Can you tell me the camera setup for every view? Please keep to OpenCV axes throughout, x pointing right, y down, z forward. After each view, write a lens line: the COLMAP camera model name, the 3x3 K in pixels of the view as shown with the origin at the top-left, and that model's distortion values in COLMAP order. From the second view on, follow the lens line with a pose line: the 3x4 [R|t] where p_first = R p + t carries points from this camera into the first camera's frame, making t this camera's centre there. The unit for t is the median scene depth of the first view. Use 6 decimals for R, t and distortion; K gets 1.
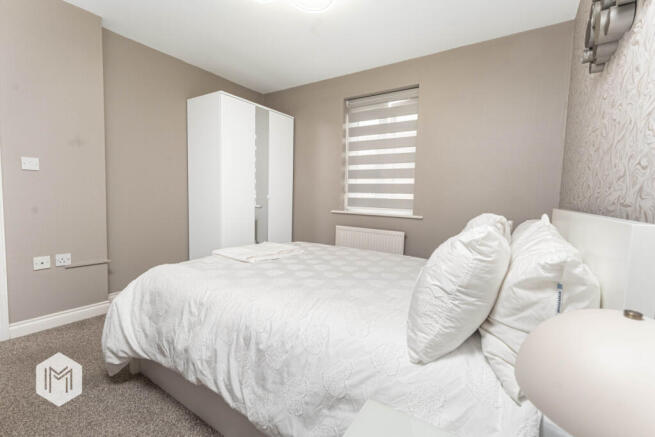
lens RADIAL K [[285.7, 0, 327.1], [0, 285.7, 213.8], [0, 0, 1]] dist [-0.000235, -0.000014]
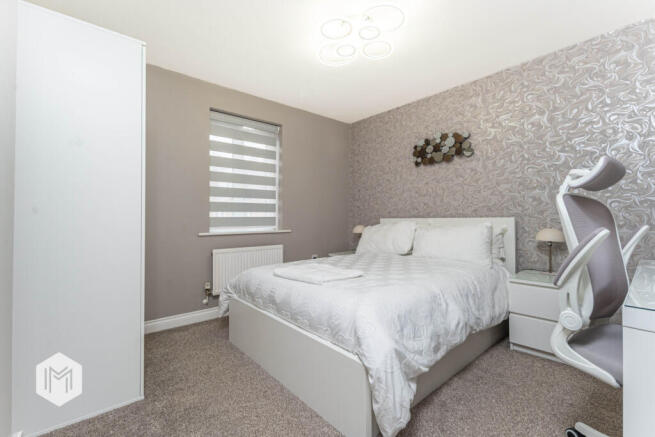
lens RADIAL K [[285.7, 0, 327.1], [0, 285.7, 213.8], [0, 0, 1]] dist [-0.000235, -0.000014]
pose [[0.251812, -0.014642, 0.967665, -0.755056], [0.083773, 0.996462, -0.006722, -0.034122], [-0.964144, 0.082757, 0.252148, 0.468446]]
